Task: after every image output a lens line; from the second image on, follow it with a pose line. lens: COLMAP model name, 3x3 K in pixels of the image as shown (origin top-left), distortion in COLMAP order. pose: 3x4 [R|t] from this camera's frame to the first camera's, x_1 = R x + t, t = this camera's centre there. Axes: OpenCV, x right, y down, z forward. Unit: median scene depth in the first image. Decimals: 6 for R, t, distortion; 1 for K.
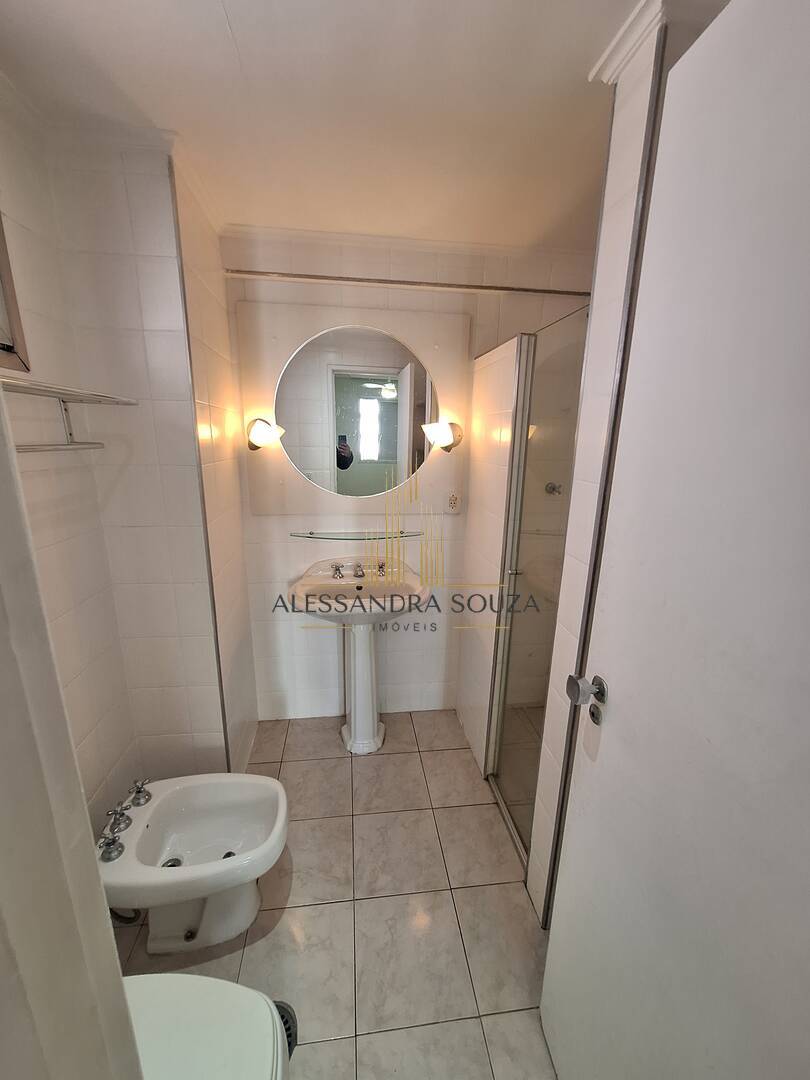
lens RADIAL K [[426.0, 0, 401.1], [0, 426.0, 544.4], [0, 0, 1]] dist [-0.000844, 0.000047]
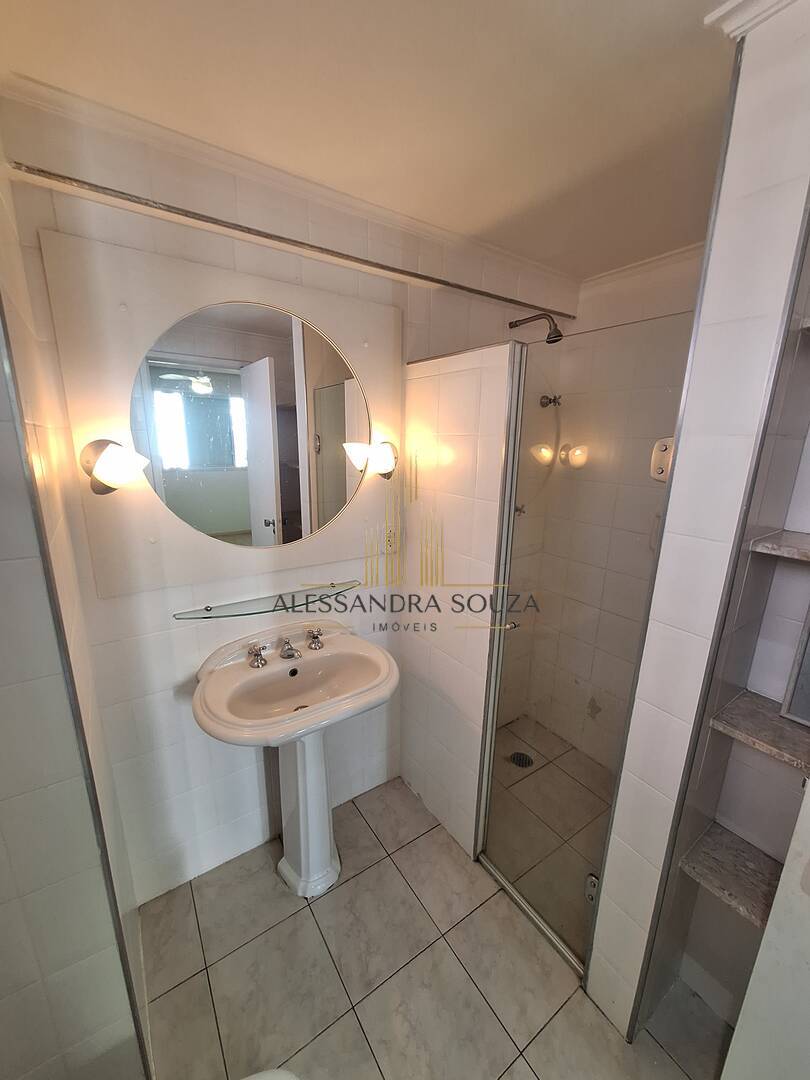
lens RADIAL K [[426.0, 0, 401.1], [0, 426.0, 544.4], [0, 0, 1]] dist [-0.000844, 0.000047]
pose [[0.891478, -0.111722, 0.439072, -0.233322], [0.106797, 0.993629, 0.035992, -0.123565], [-0.440296, 0.014806, 0.897731, 0.279803]]
